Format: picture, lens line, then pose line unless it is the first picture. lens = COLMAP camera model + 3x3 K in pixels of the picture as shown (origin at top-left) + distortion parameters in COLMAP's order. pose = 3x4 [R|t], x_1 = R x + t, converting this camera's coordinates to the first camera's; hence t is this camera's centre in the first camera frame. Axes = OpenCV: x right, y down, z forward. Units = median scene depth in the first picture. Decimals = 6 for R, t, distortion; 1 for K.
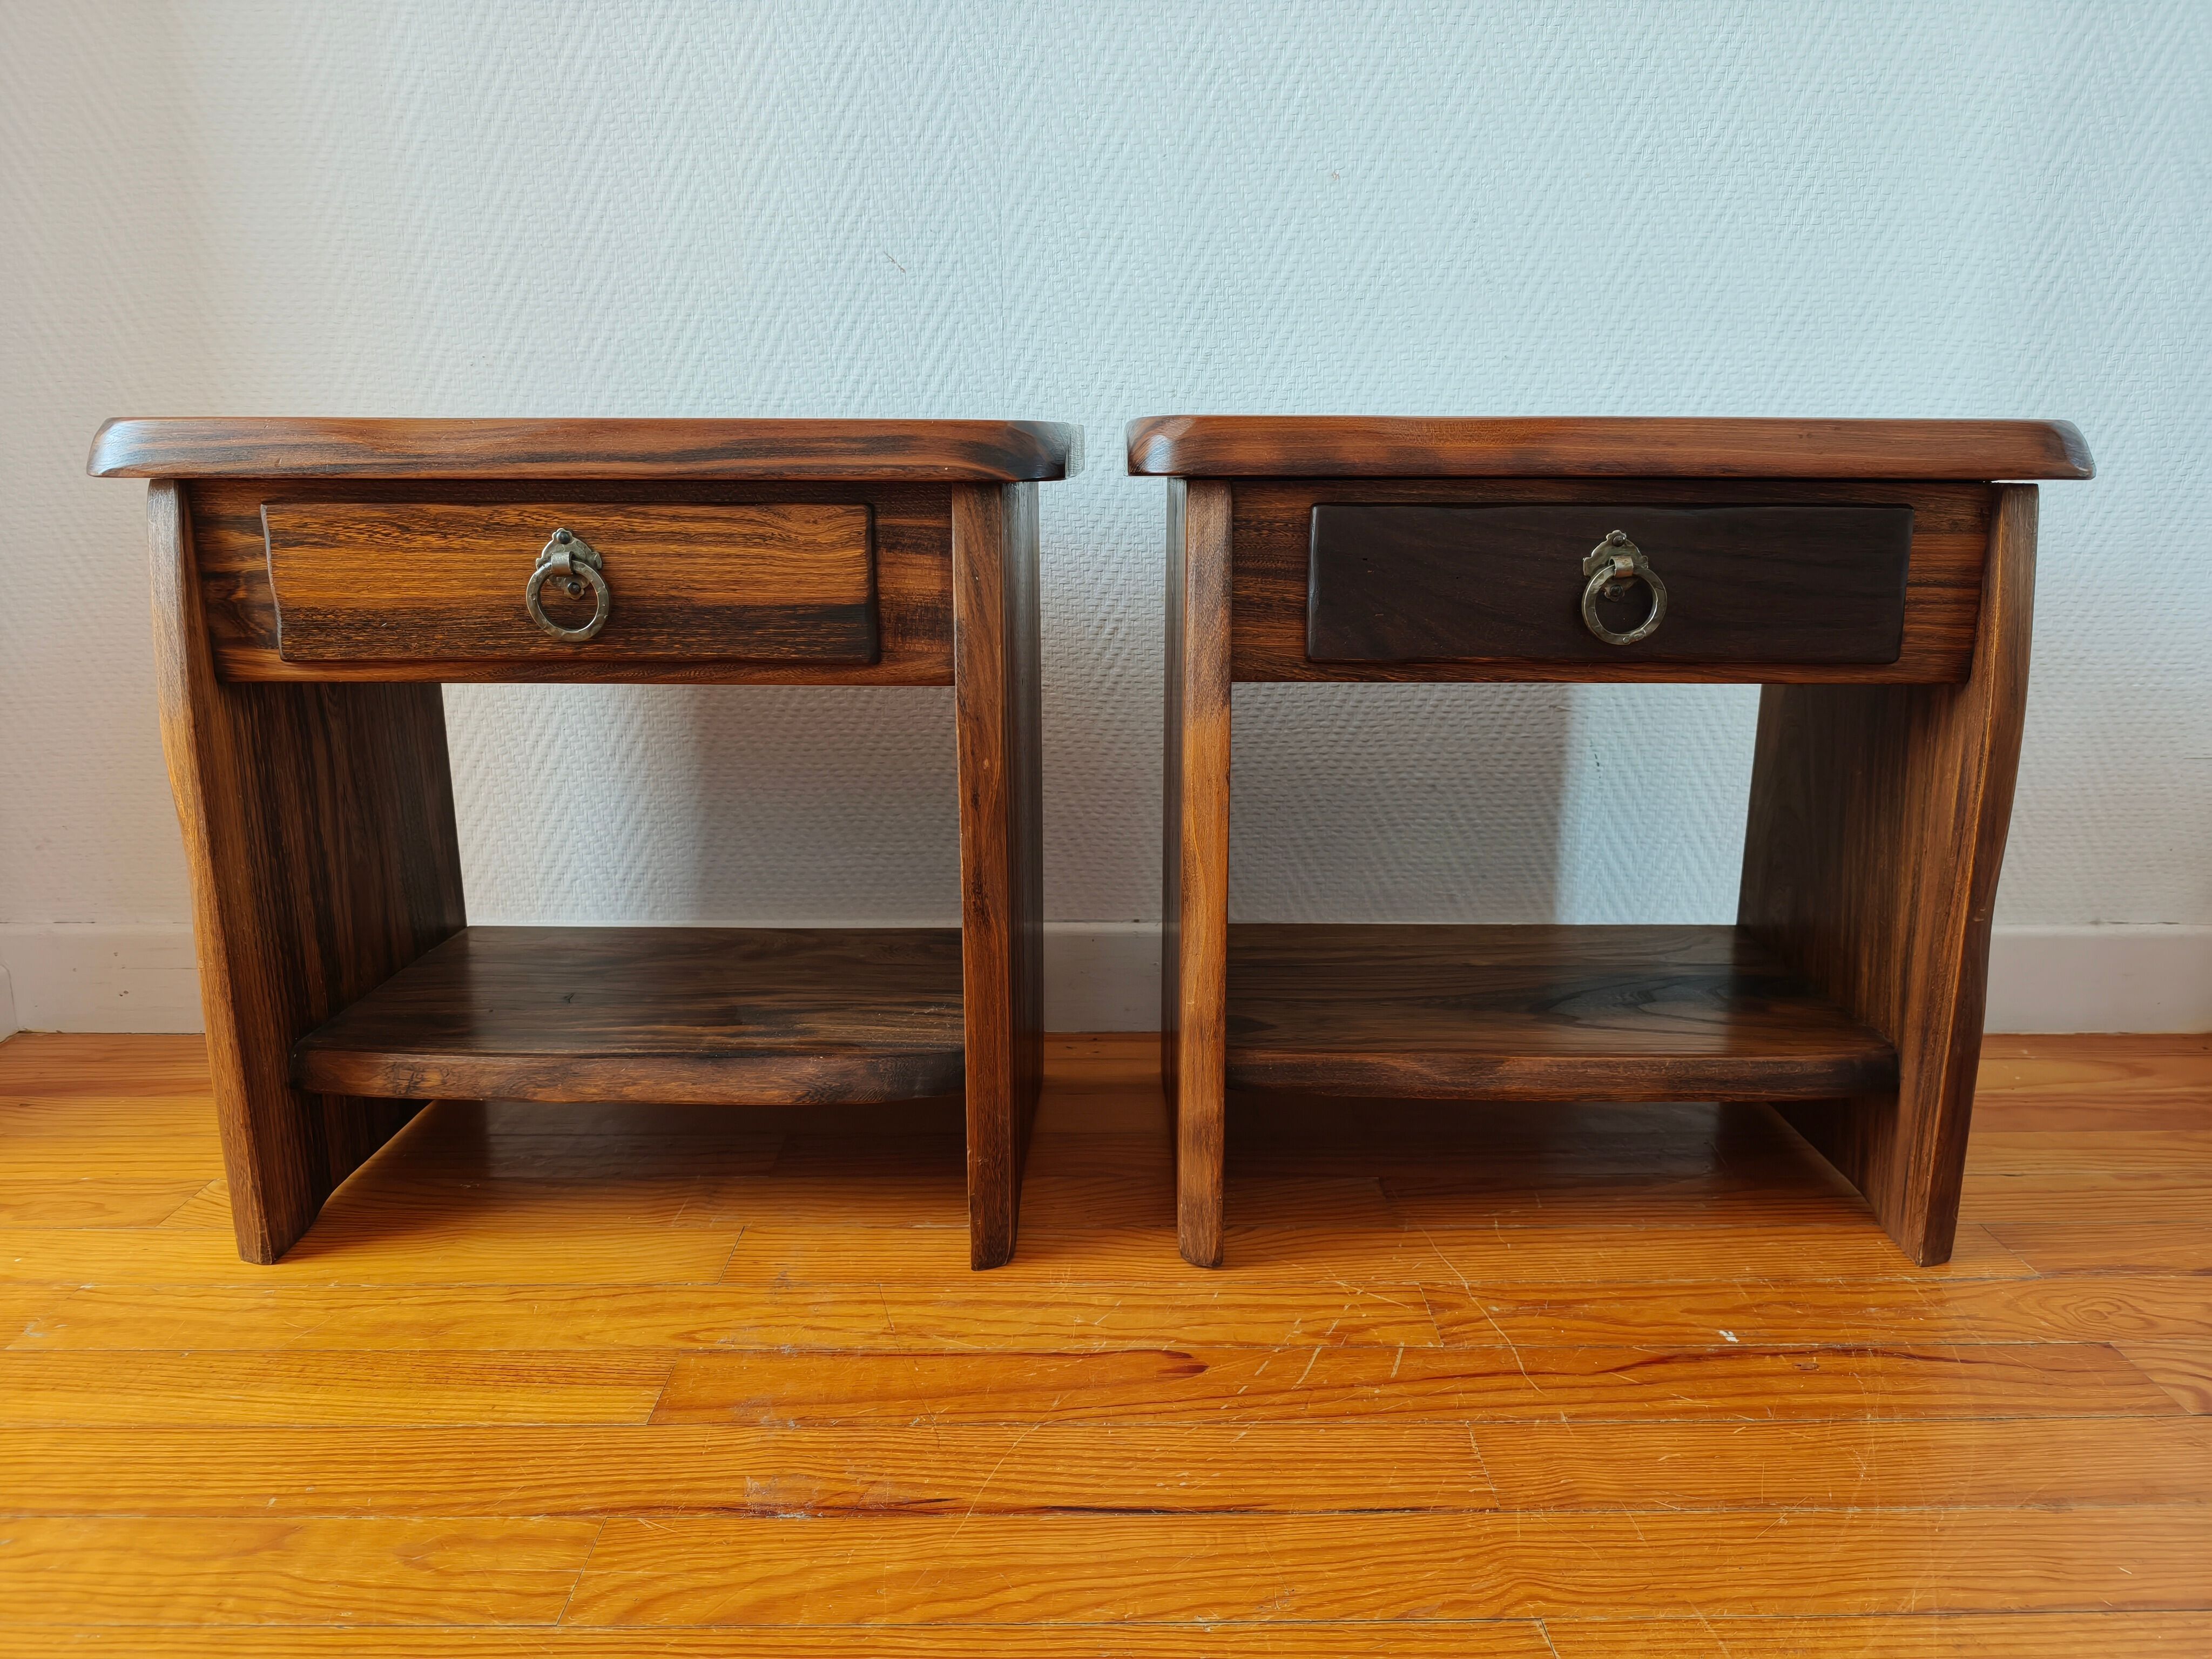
lens RADIAL K [[1559.4, 0, 1129.3], [0, 1559.4, 833.9], [0, 0, 1]] dist [0.009753, -0.031662]
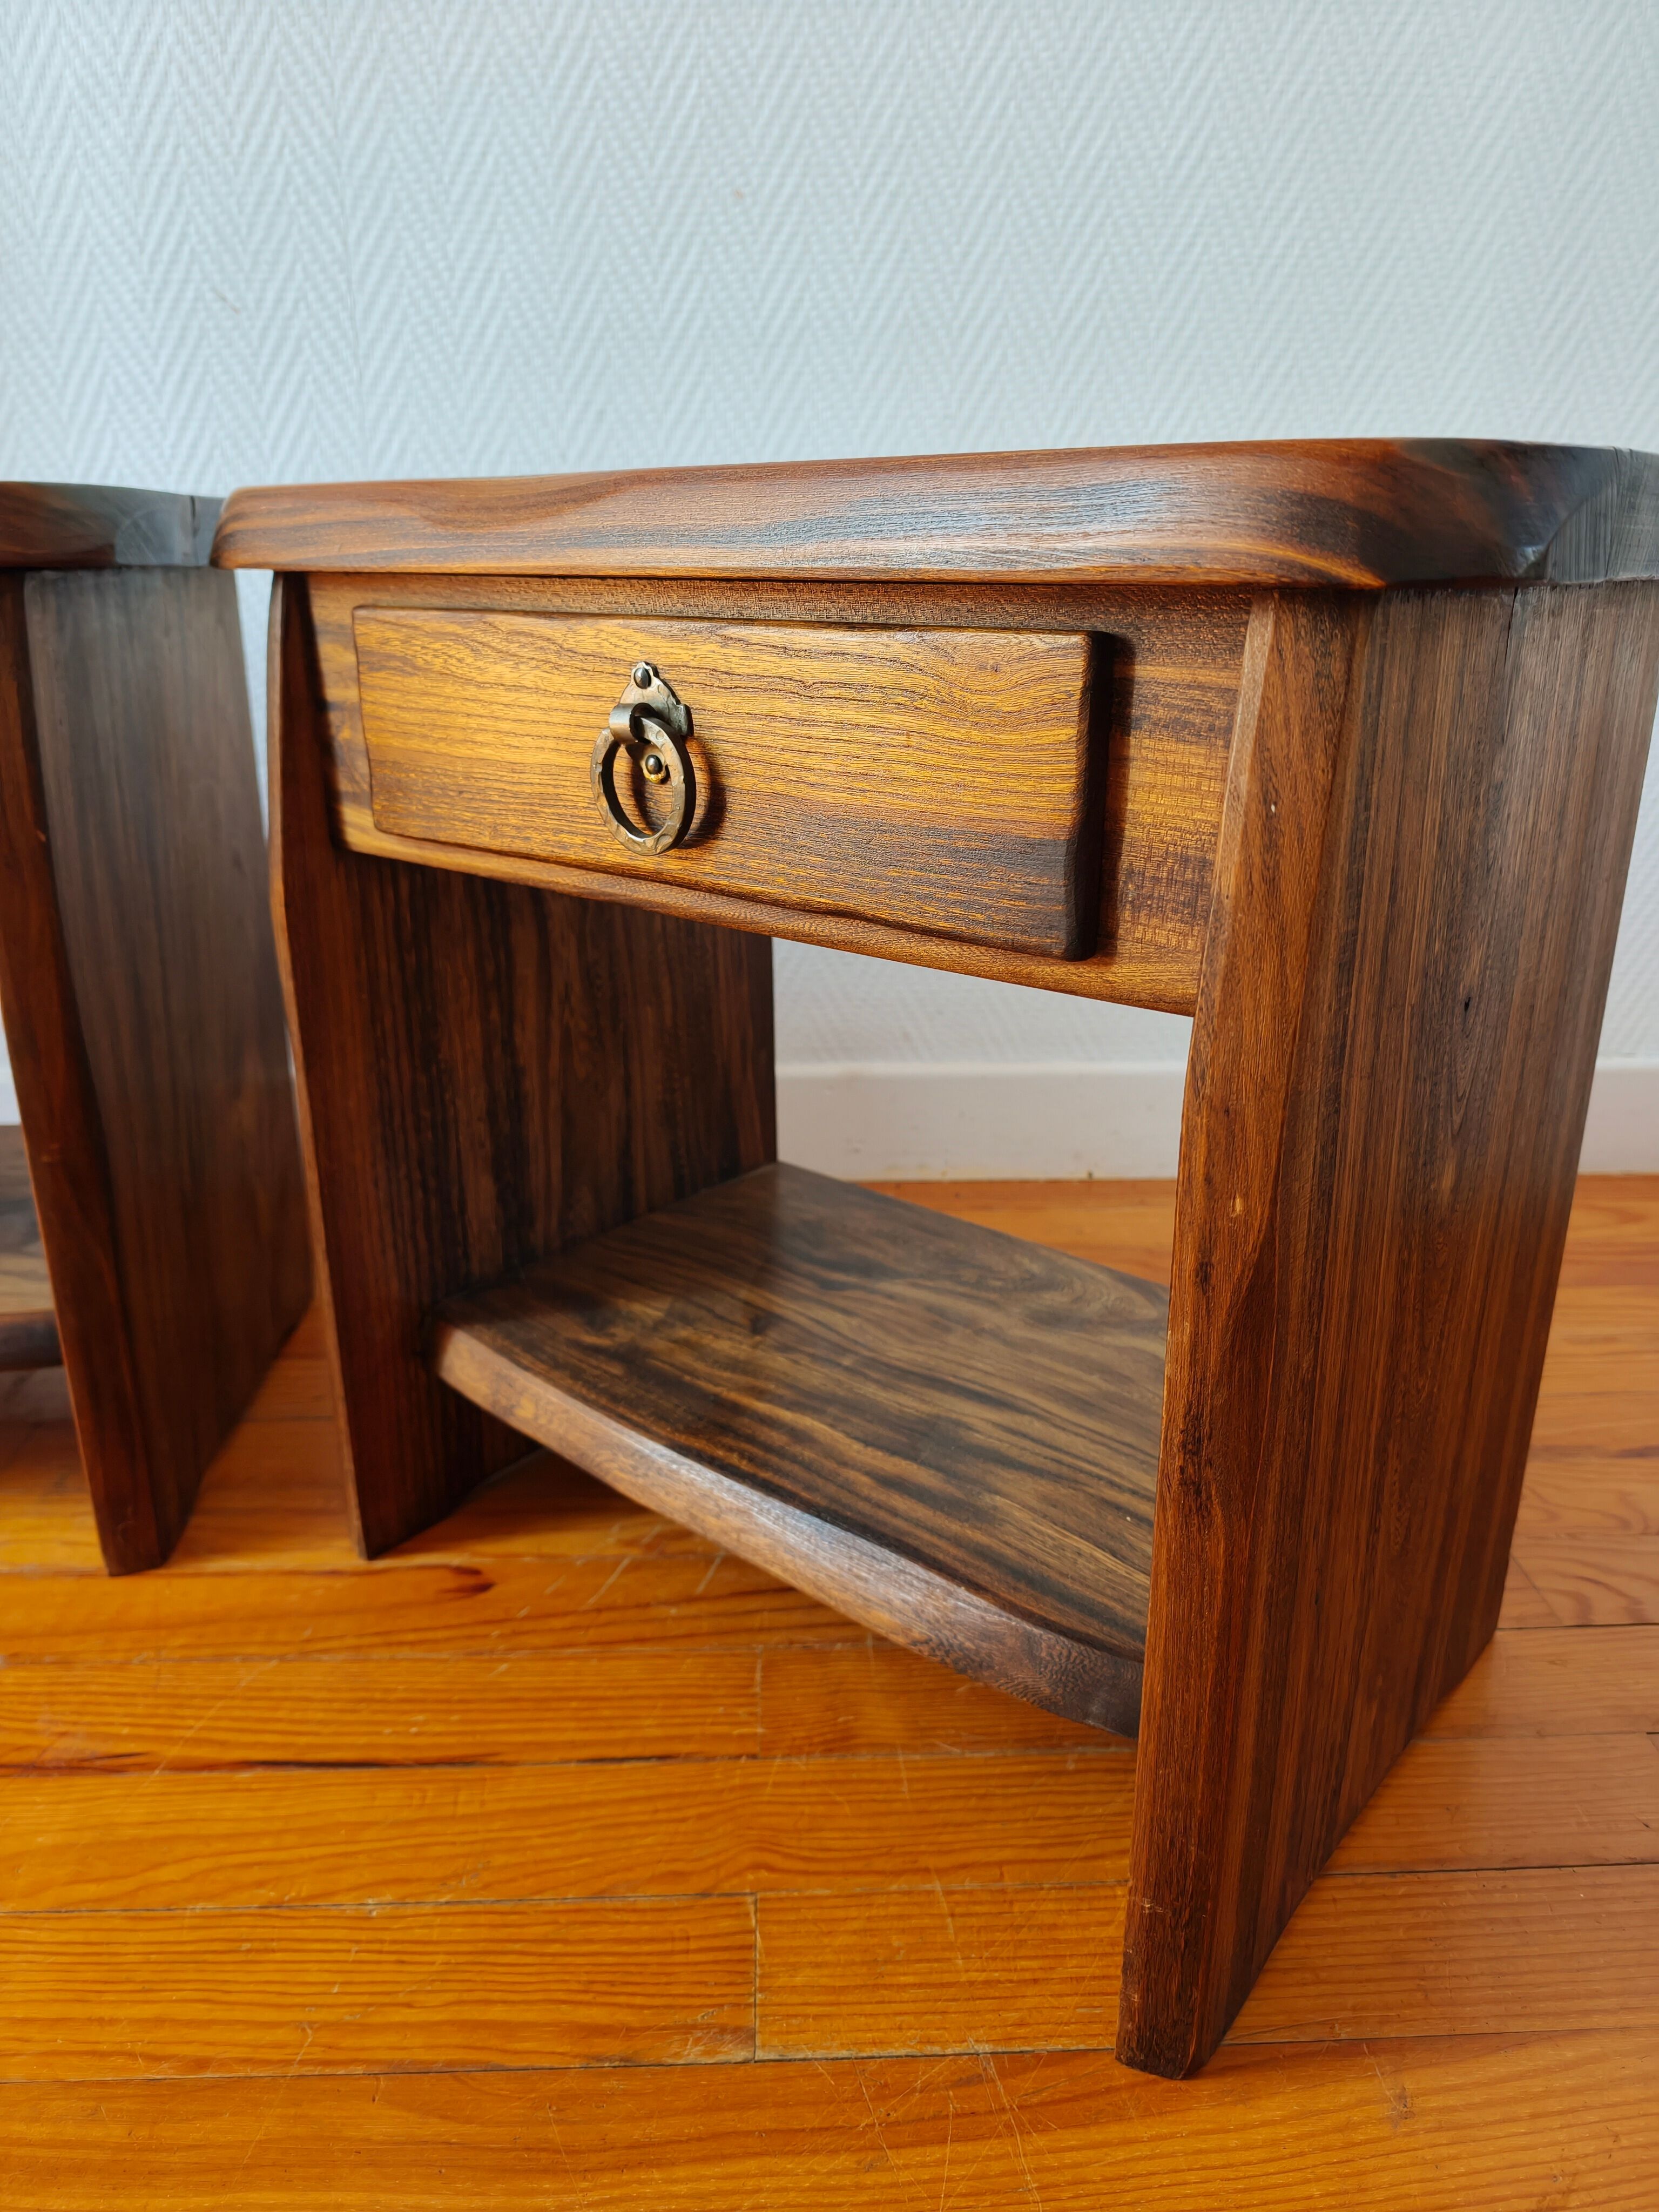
lens RADIAL K [[1559.4, 0, 851.6], [0, 1559.4, 1114.3], [0, 0, 1]] dist [0.009753, -0.031662]
pose [[0.999629, -0.009630, 0.025475, 0.169364], [0.006562, 0.993006, 0.117879, -0.023114], [-0.026432, -0.117668, 0.992701, 0.095432]]
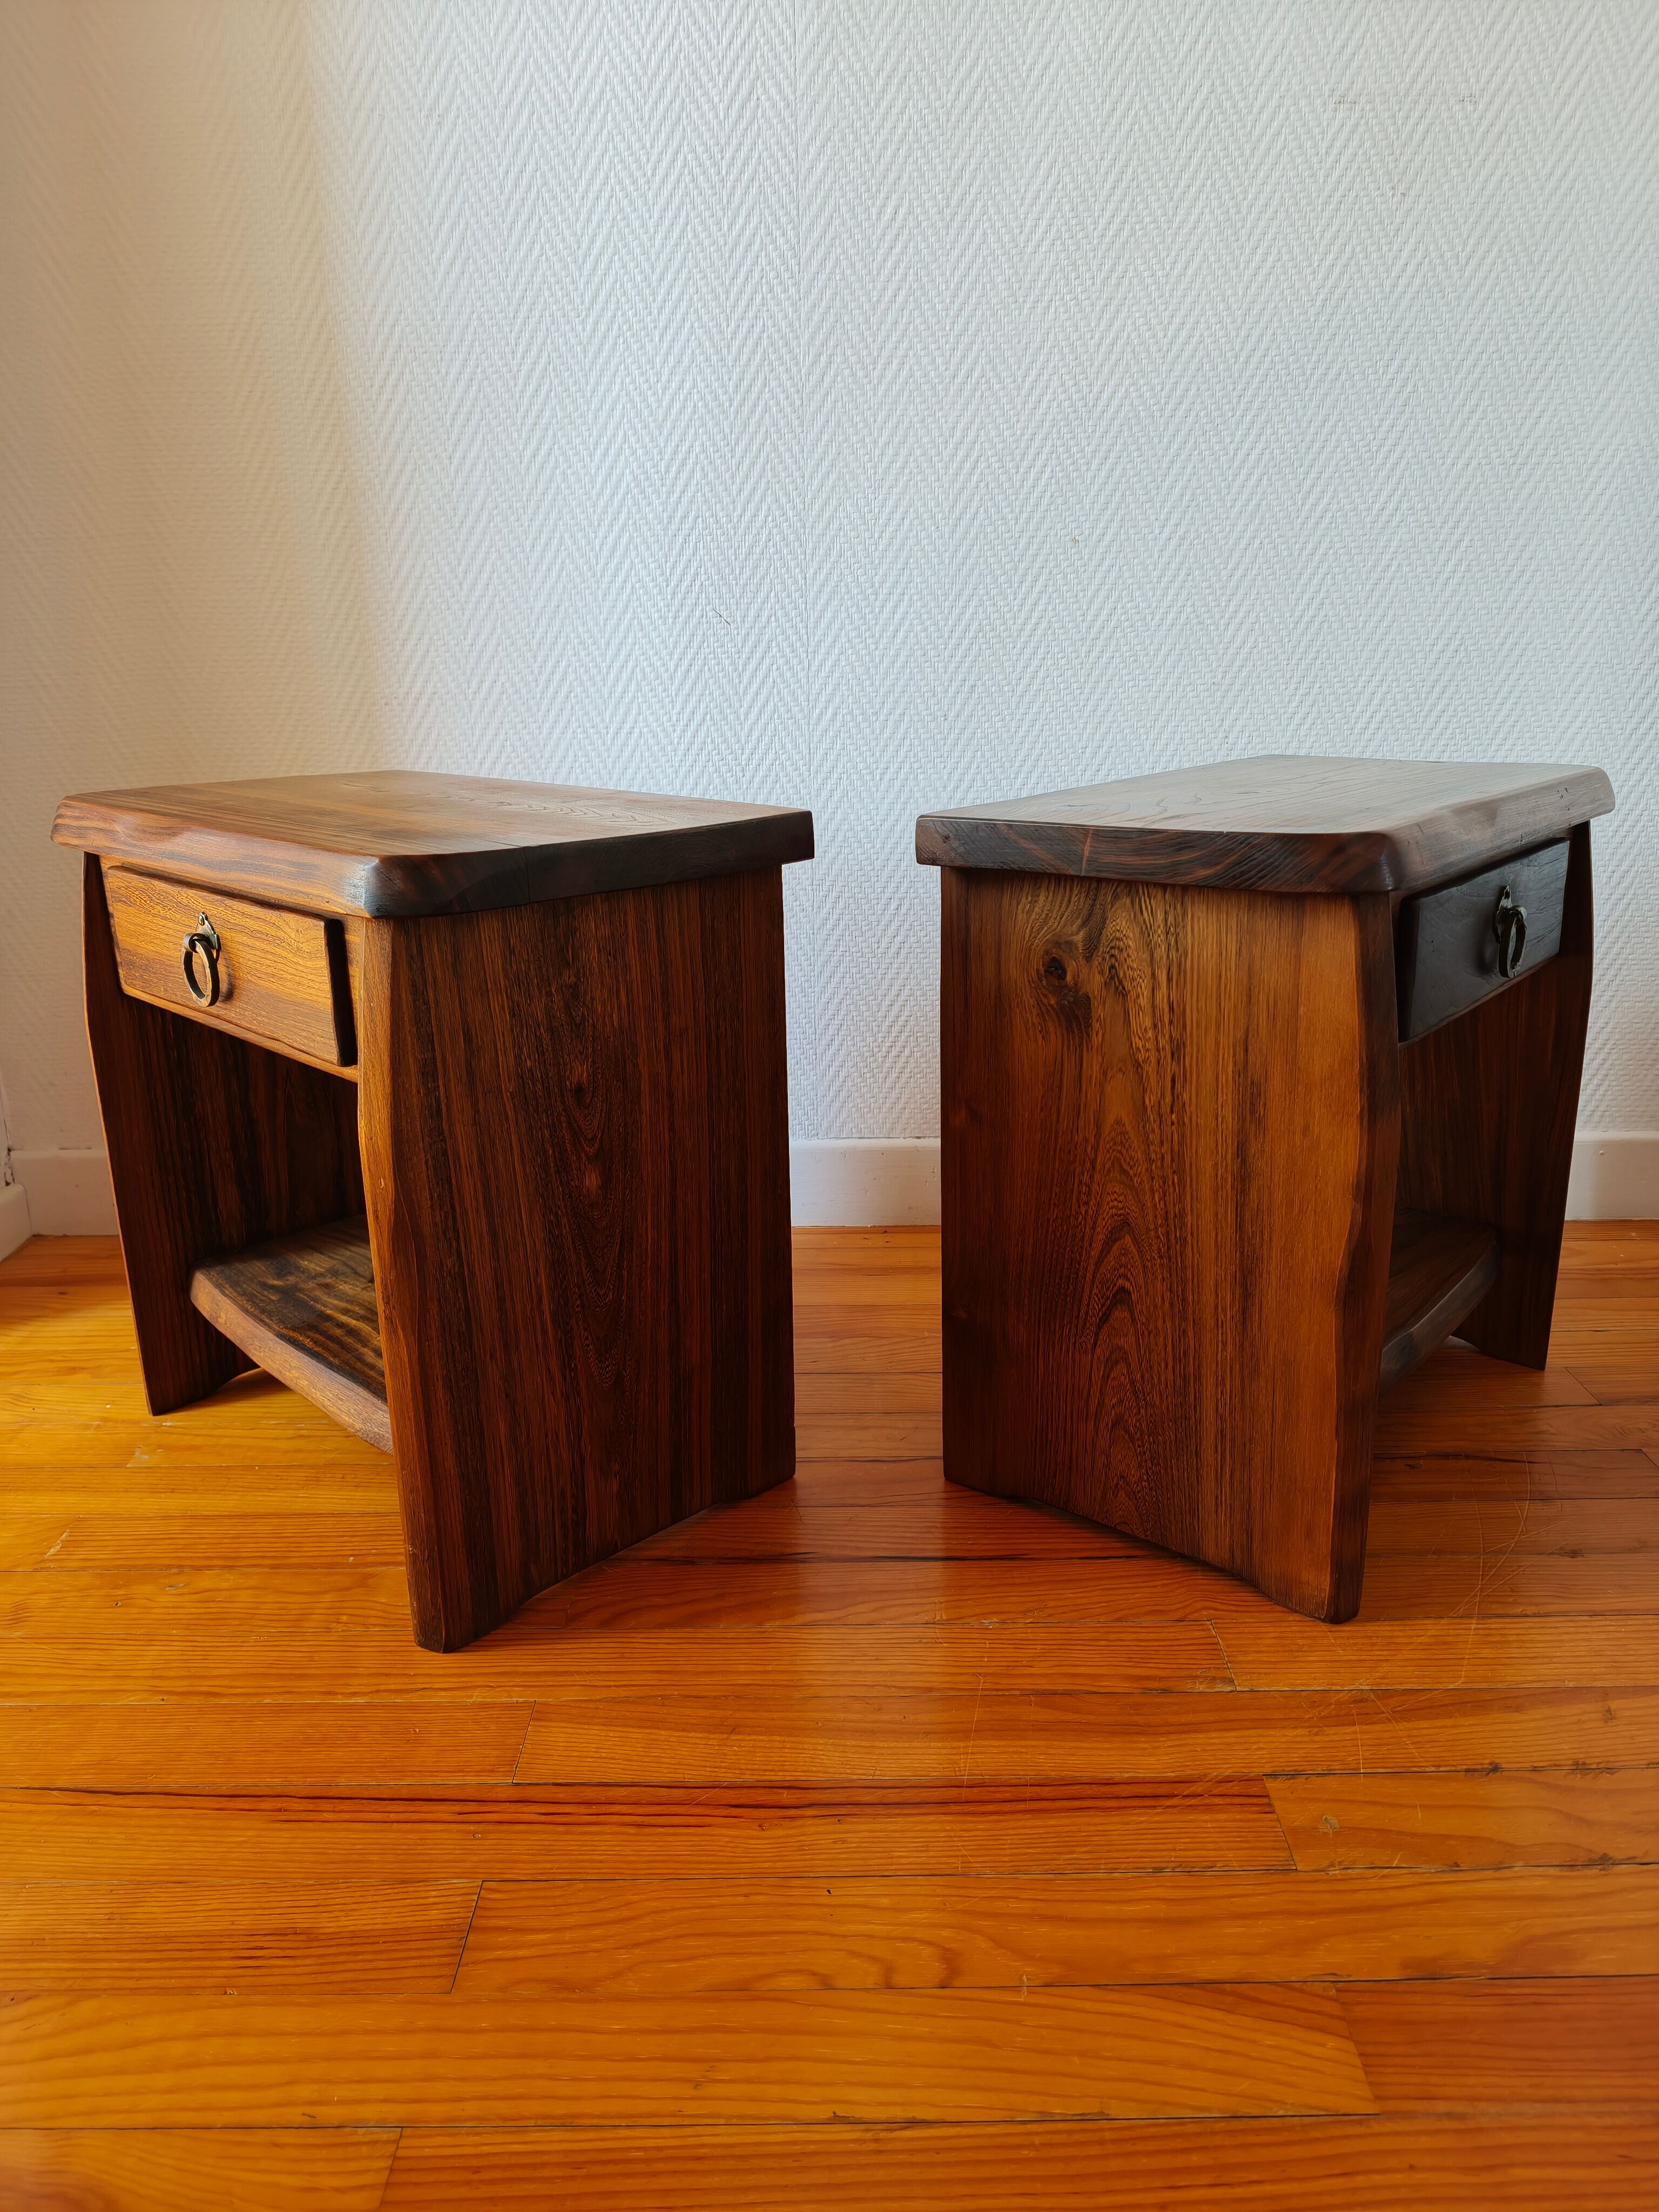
lens RADIAL K [[1559.4, 0, 851.4], [0, 1559.4, 1106.5], [0, 0, 1]] dist [0.009753, -0.031662]
pose [[0.999755, -0.011485, -0.018929, -0.028157], [0.012635, 0.998007, 0.061822, -0.052122], [0.018181, -0.062046, 0.997908, -0.274459]]
